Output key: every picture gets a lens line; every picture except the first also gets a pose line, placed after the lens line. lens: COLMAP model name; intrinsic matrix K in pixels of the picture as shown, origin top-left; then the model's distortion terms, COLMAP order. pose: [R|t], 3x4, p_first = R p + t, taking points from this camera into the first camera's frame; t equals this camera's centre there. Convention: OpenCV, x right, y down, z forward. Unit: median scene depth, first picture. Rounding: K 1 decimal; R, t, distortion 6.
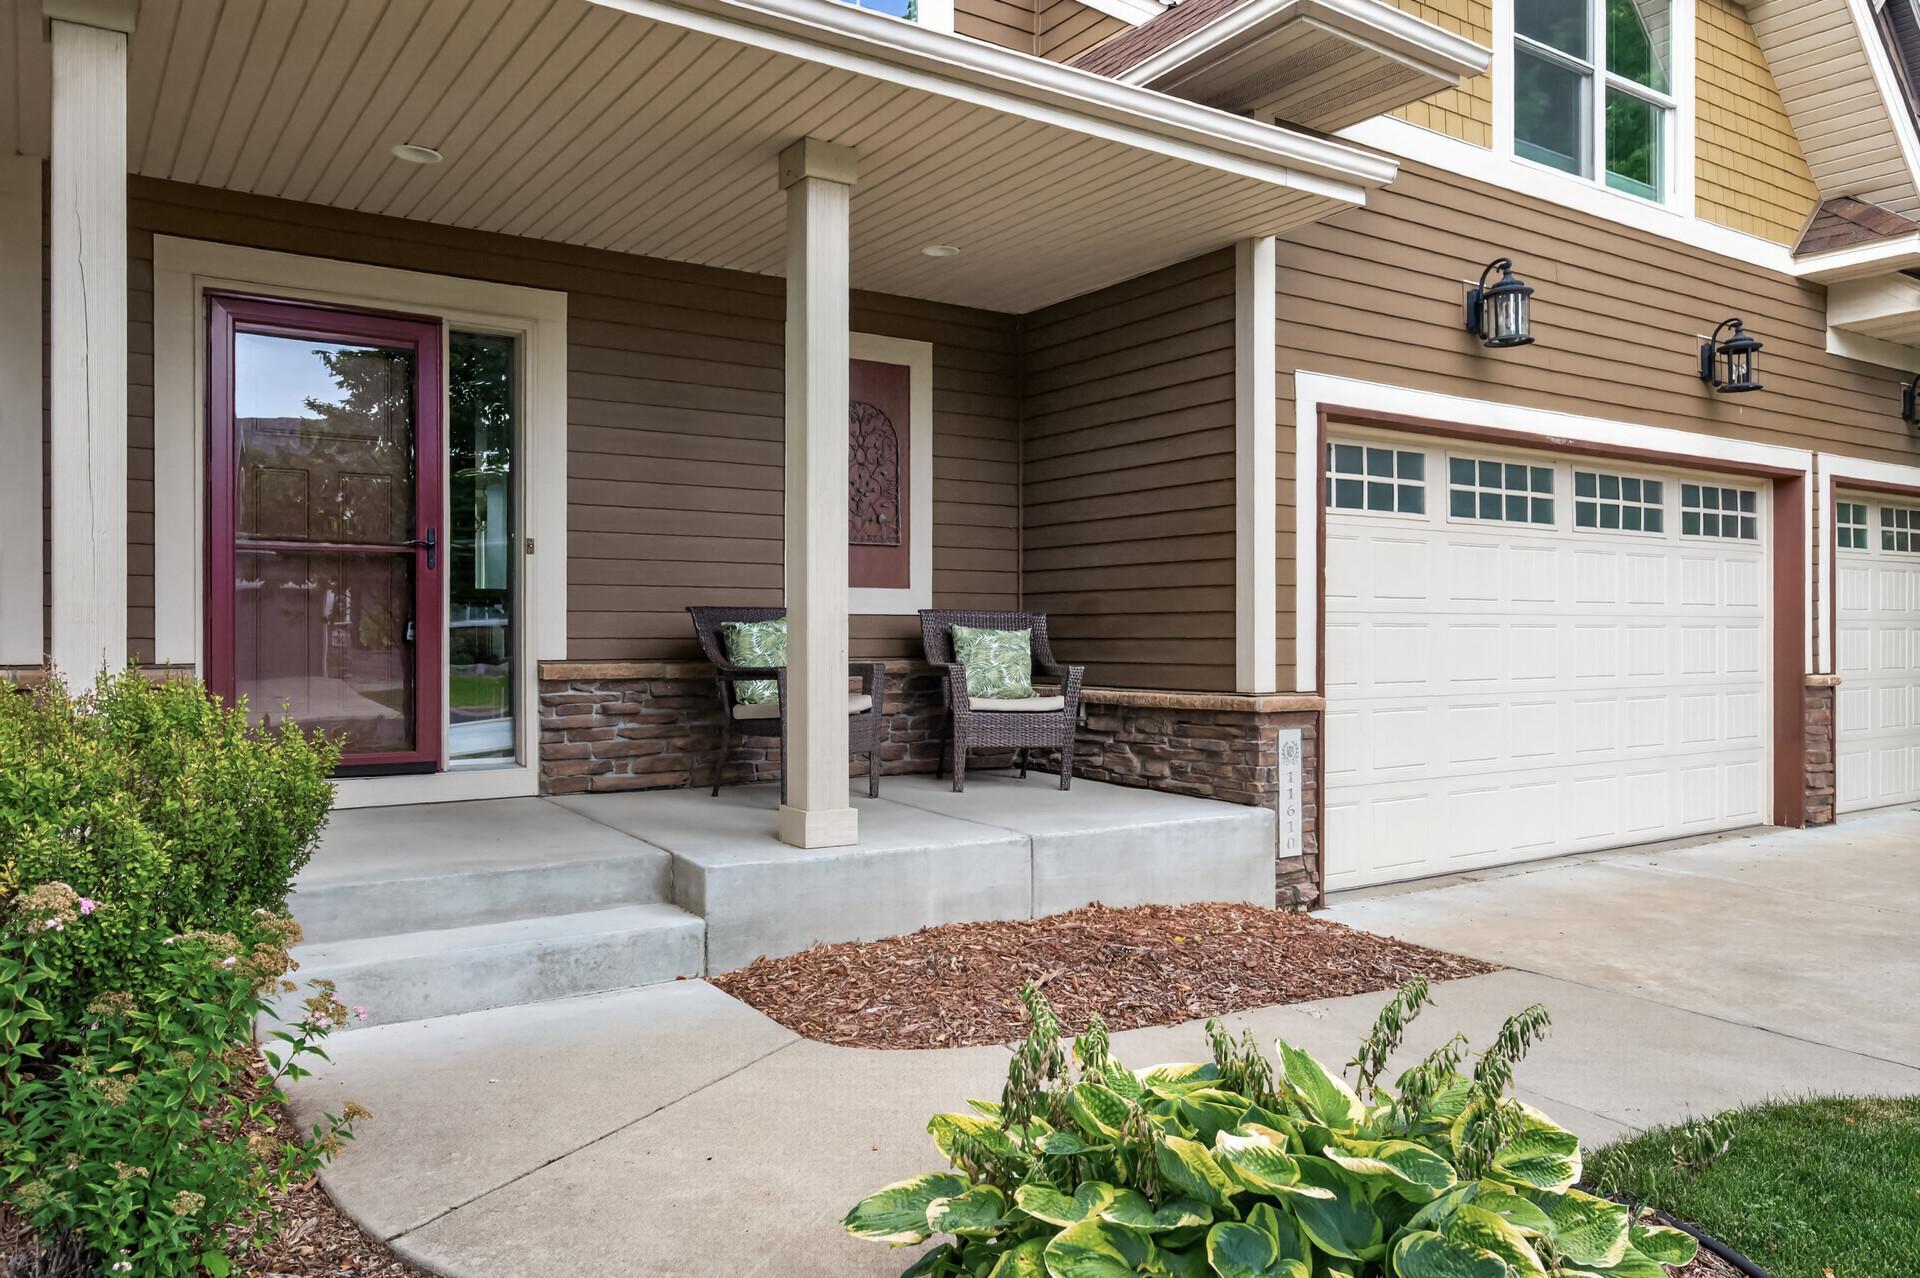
lens RADIAL K [[1379.8, 0, 958.0], [0, 1379.8, 636.8], [0, 0, 1]] dist [-0.010237, 0.001628]
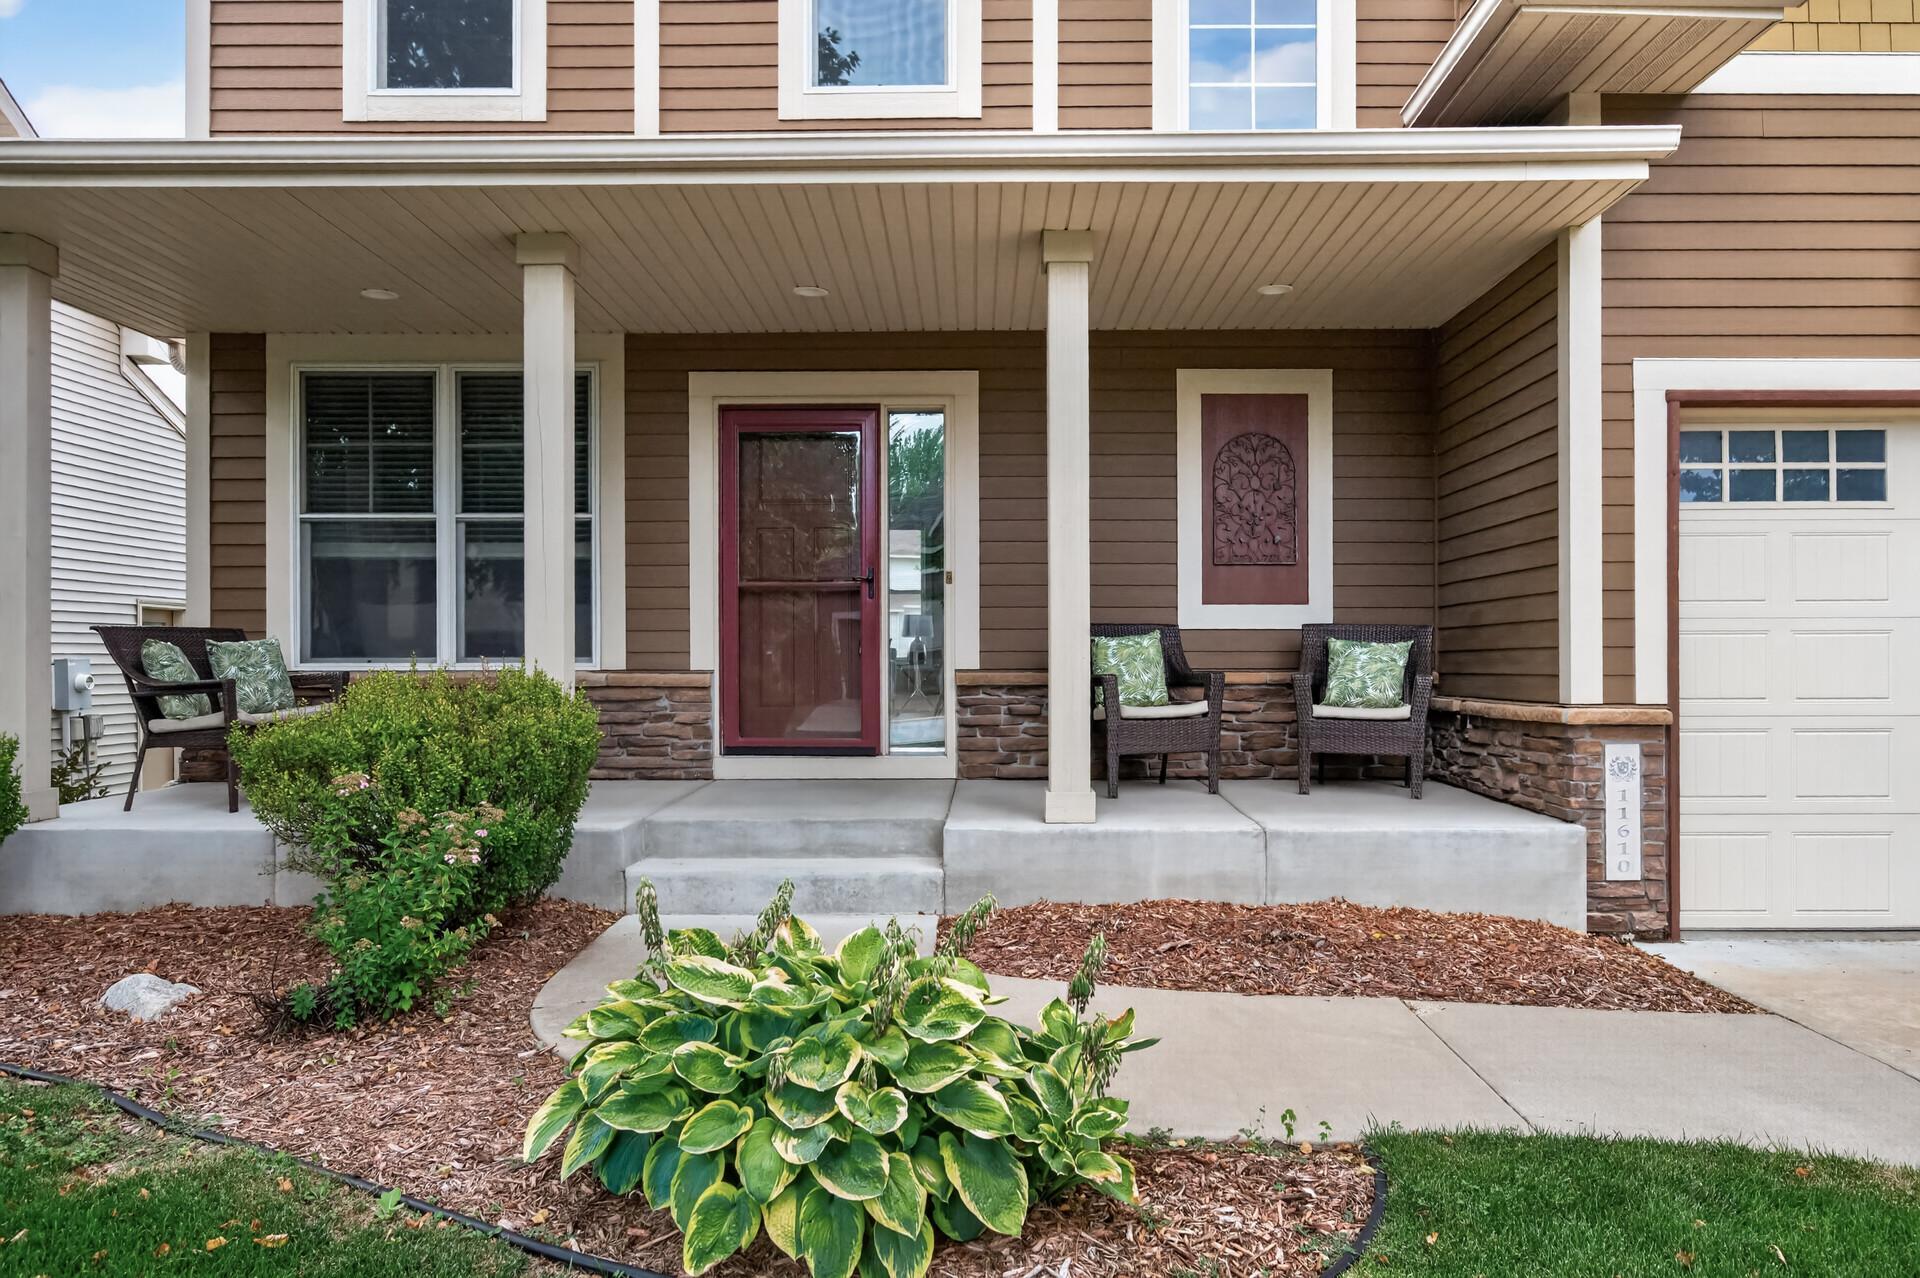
lens RADIAL K [[1383.9, 0, 959.7], [0, 1383.9, 650.5], [0, 0, 1]] dist [-0.005679, 0.004435]
pose [[0.823036, -0.007489, -0.567940, 0.403231], [0.001183, 0.999934, -0.011471, 0.014158], [0.567988, 0.008769, 0.822990, -0.026004]]
